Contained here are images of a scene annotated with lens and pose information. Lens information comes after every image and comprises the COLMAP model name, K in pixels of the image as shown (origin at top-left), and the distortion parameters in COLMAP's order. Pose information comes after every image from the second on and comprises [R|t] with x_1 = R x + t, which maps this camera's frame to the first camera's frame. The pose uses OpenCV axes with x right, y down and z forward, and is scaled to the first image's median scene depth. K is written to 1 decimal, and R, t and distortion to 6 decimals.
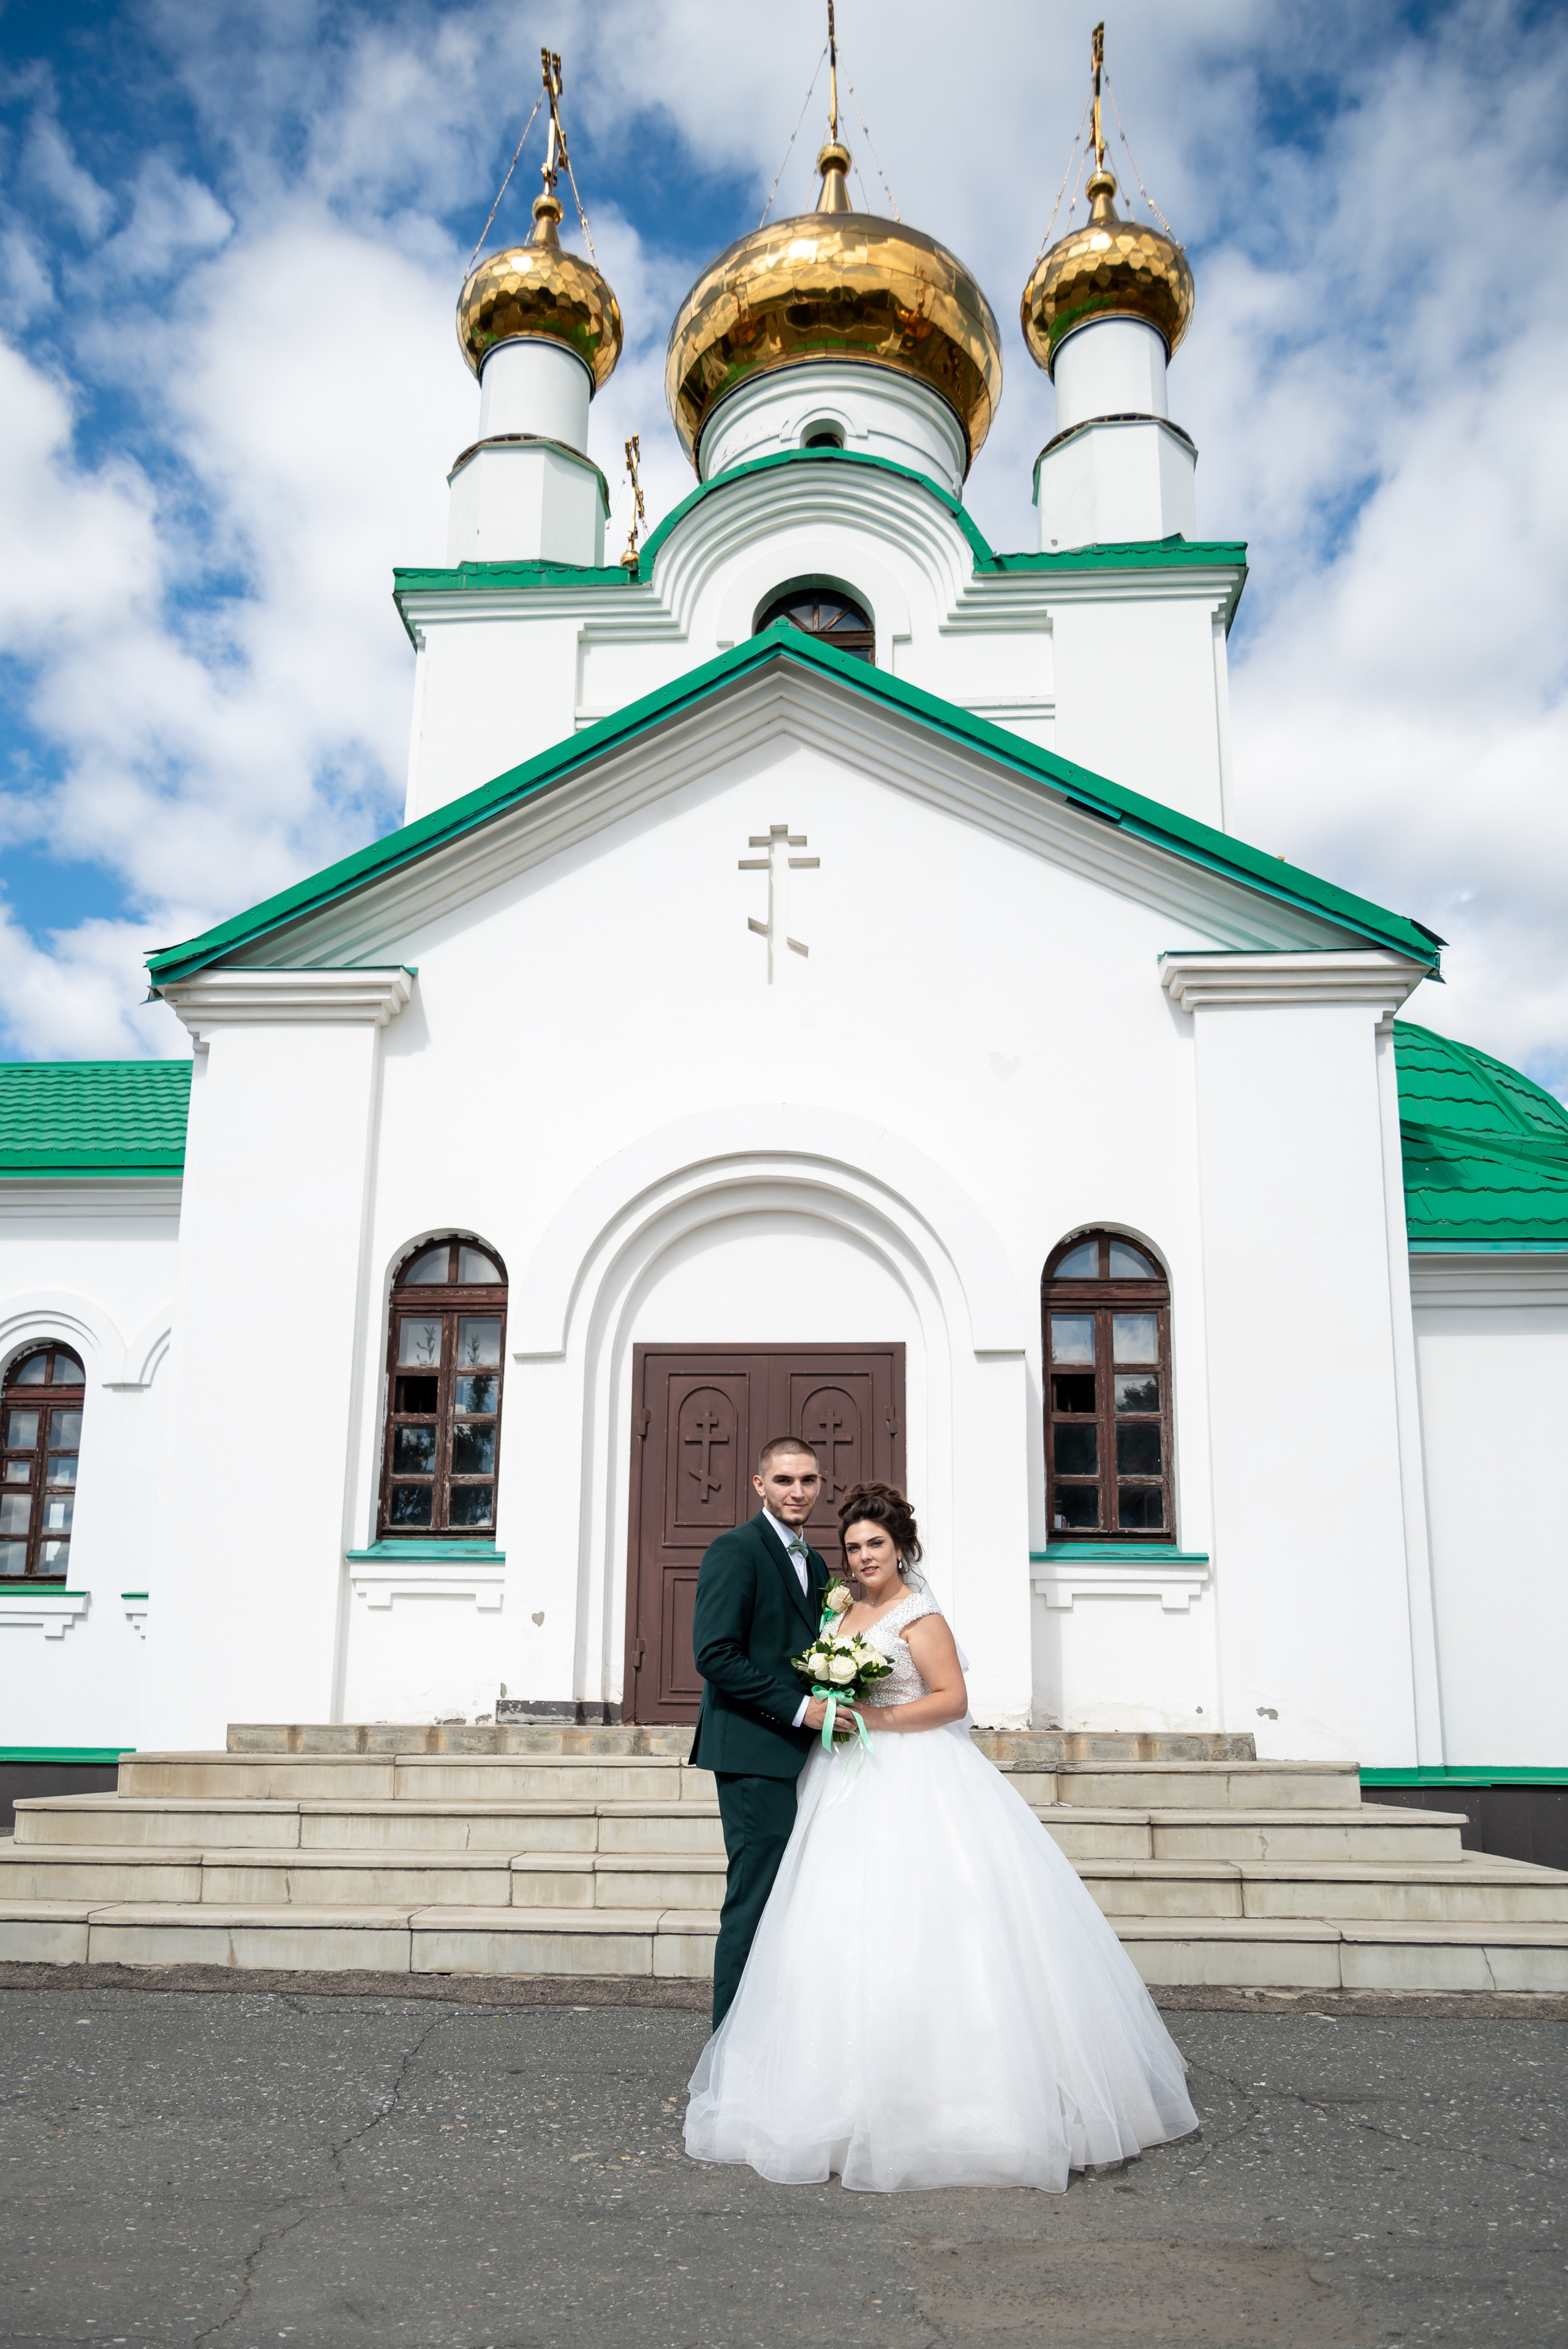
lens RADIAL K [[1790.8, 0, 768.8], [0, 1790.8, 1359.9], [0, 0, 1]] dist [-0.092840, 0.085080]
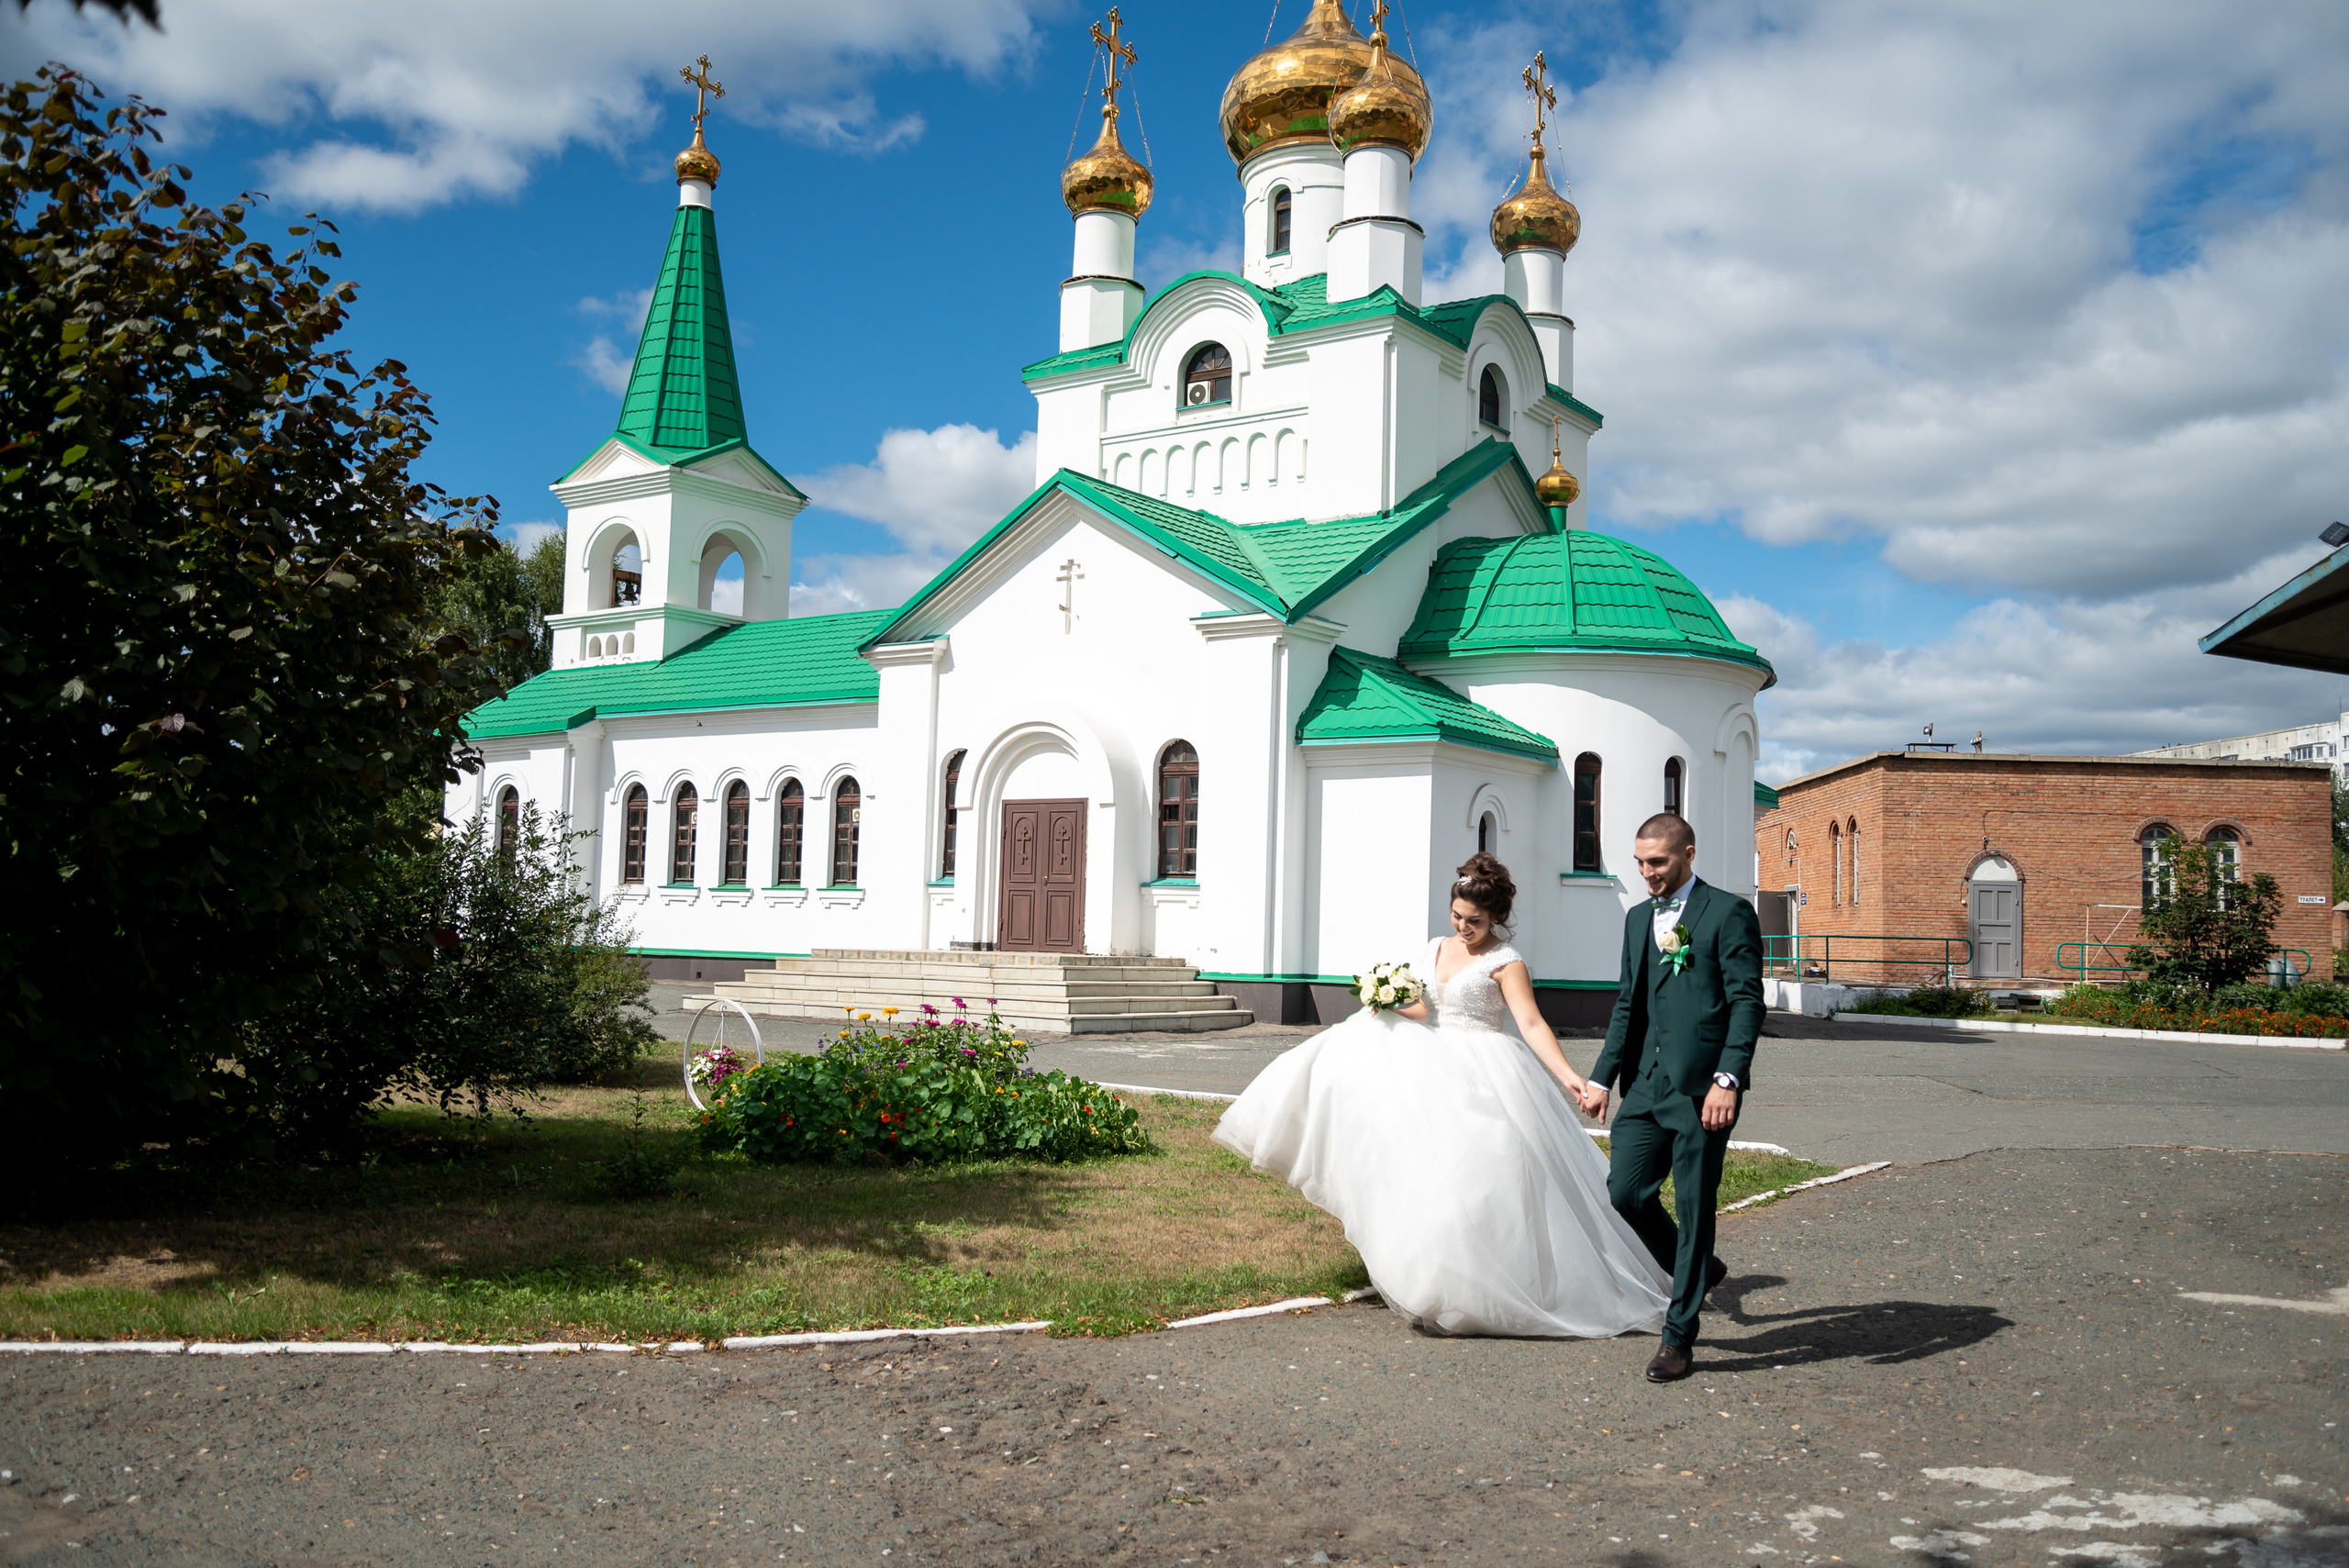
lens RADIAL K [[1948.1, 0, 1203.4], [0, 1948.1, 788.1], [0, 0, 1]] dist [-0.022844, -0.041769]
pose [[0.852287, -0.028793, -0.522281, 1.491994], [0.088486, 0.992030, 0.089706, -0.230007], [0.515535, -0.122670, 0.848042, -1.085904]]
